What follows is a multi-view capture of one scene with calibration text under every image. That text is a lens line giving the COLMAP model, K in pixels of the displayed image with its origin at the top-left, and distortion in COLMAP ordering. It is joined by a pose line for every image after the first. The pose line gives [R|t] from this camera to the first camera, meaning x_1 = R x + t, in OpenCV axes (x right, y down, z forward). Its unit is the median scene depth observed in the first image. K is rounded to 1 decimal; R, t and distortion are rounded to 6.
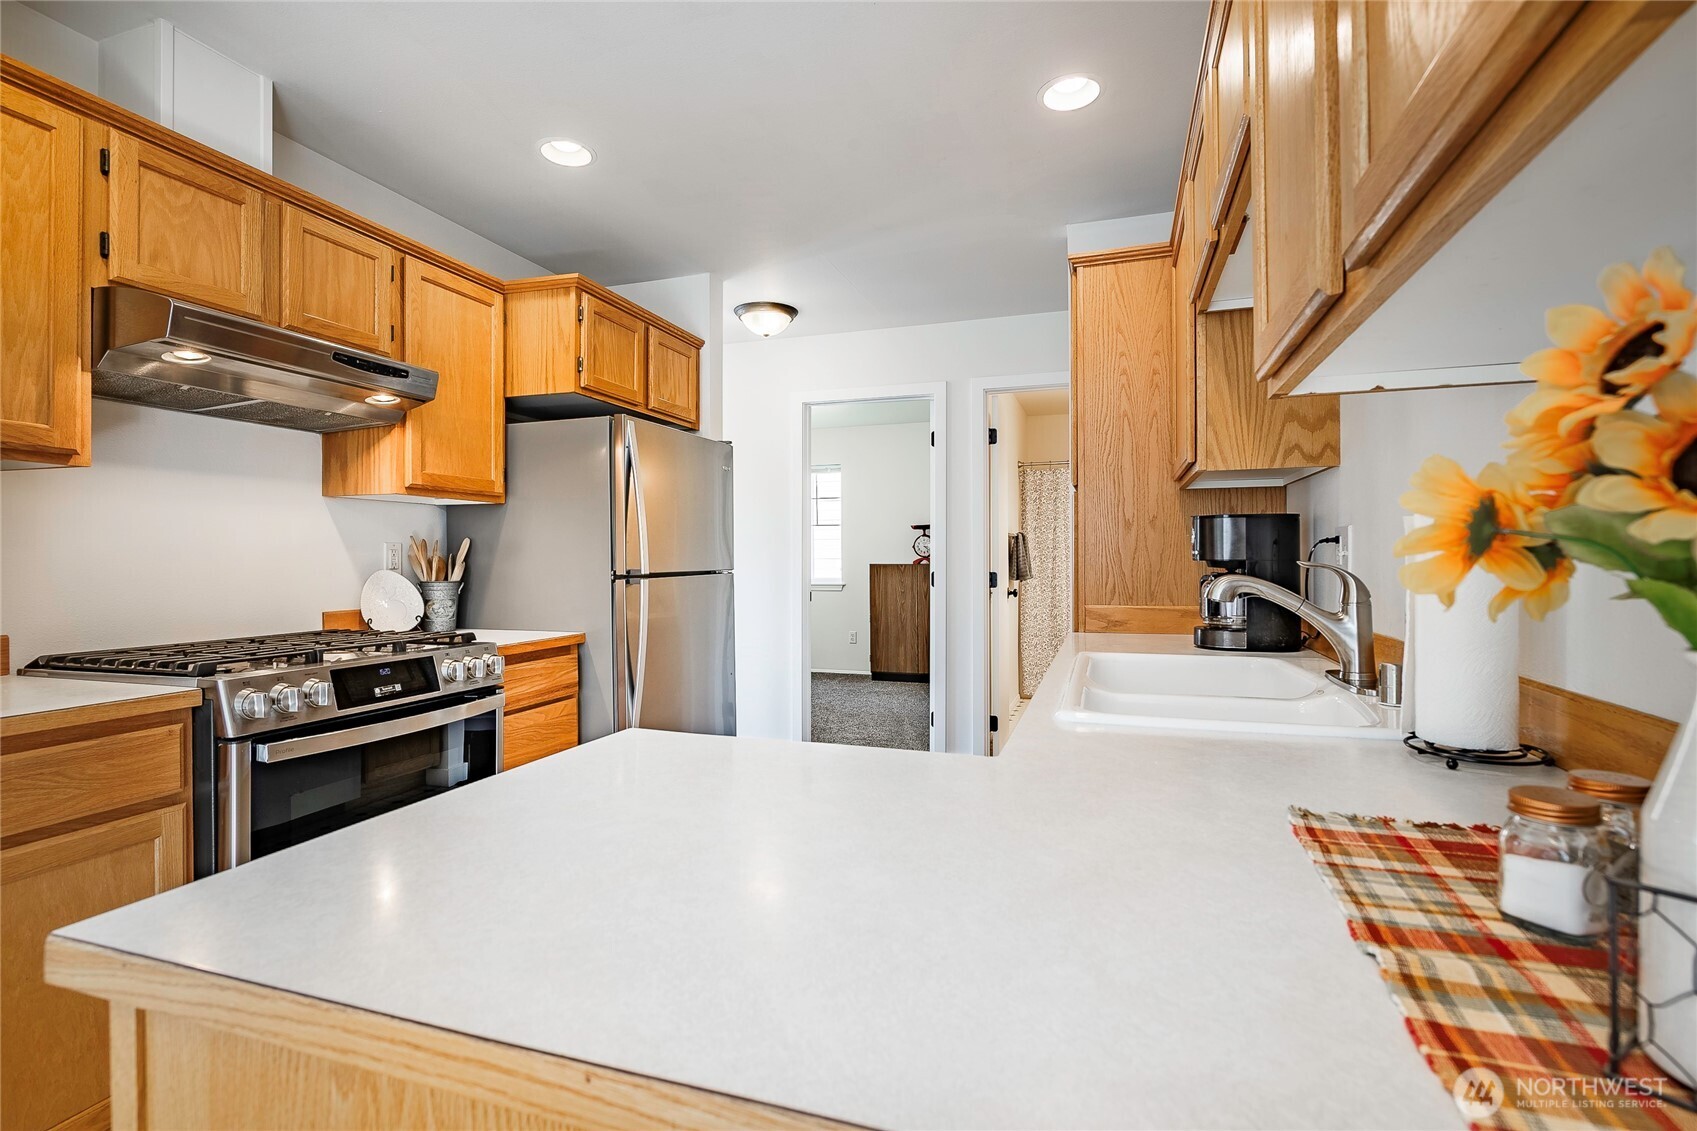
lens RADIAL K [[784.5, 0, 859.9], [0, 784.5, 558.3], [0, 0, 1]] dist [-0.004574, 0.000389]
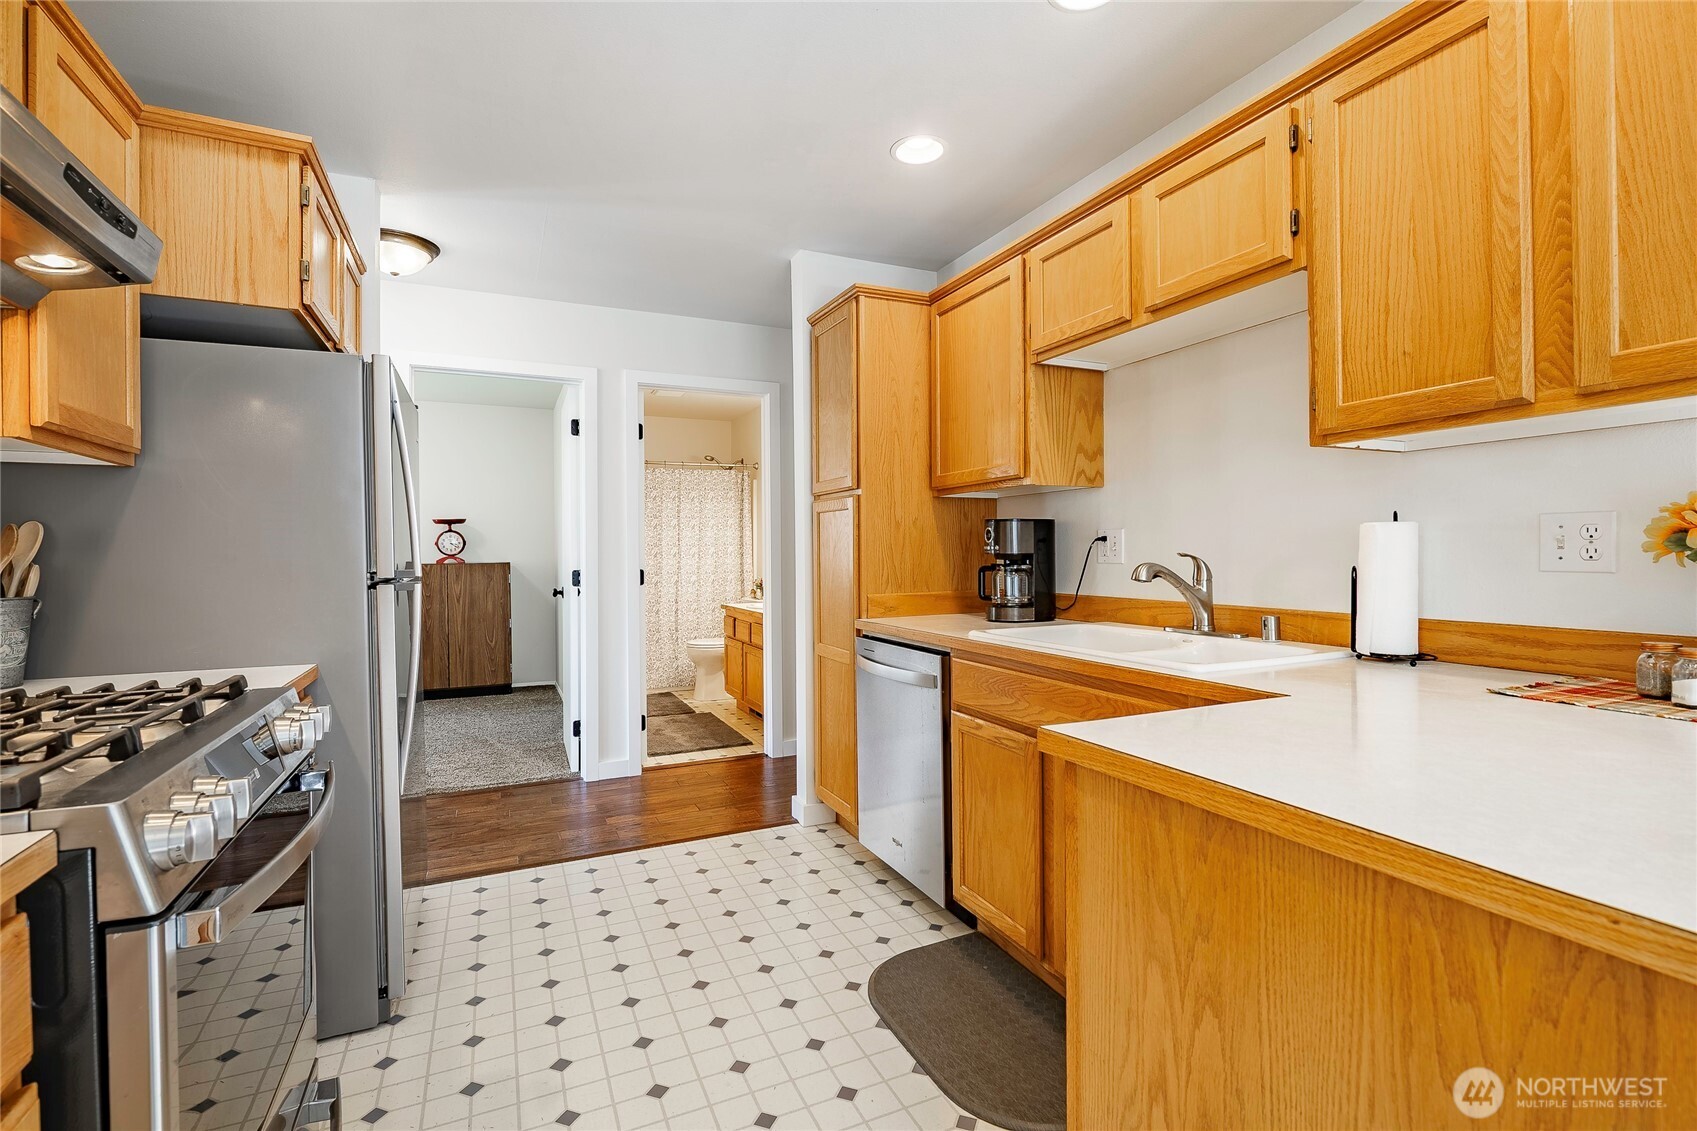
lens RADIAL K [[760.1, 0, 846.3], [0, 760.1, 560.9], [0, 0, 1]] dist [-0.002655, -0.001474]
pose [[0.740736, -0.008915, 0.671737, -0.481189], [0.005528, 0.999959, 0.007176, 0.002831], [-0.671773, -0.001602, 0.740755, 0.205958]]
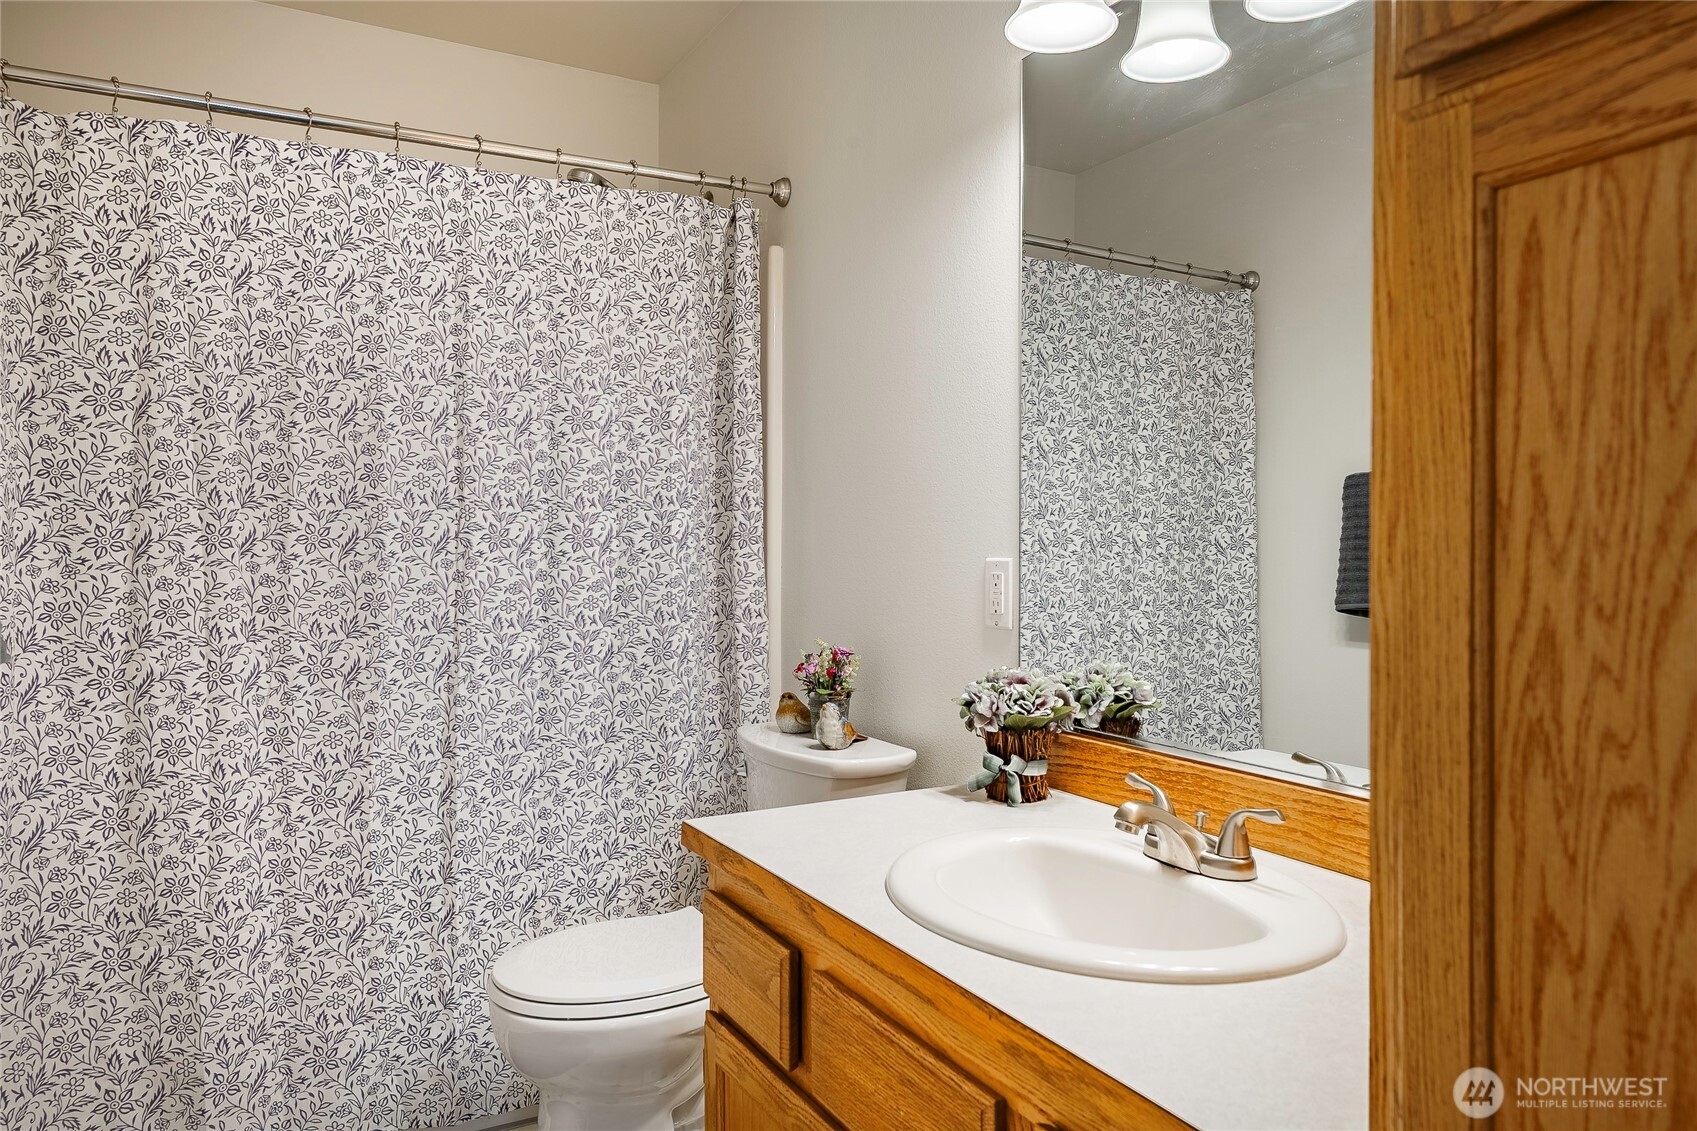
lens RADIAL K [[1083.7, 0, 838.1], [0, 1083.7, 560.8], [0, 0, 1]] dist [0.022535, -0.000509]
pose [[0.680614, -0.010404, 0.732568, 0.424293], [0.001282, 0.999915, 0.013009, 0.000185], [-0.732641, -0.007915, 0.680569, 1.730104]]
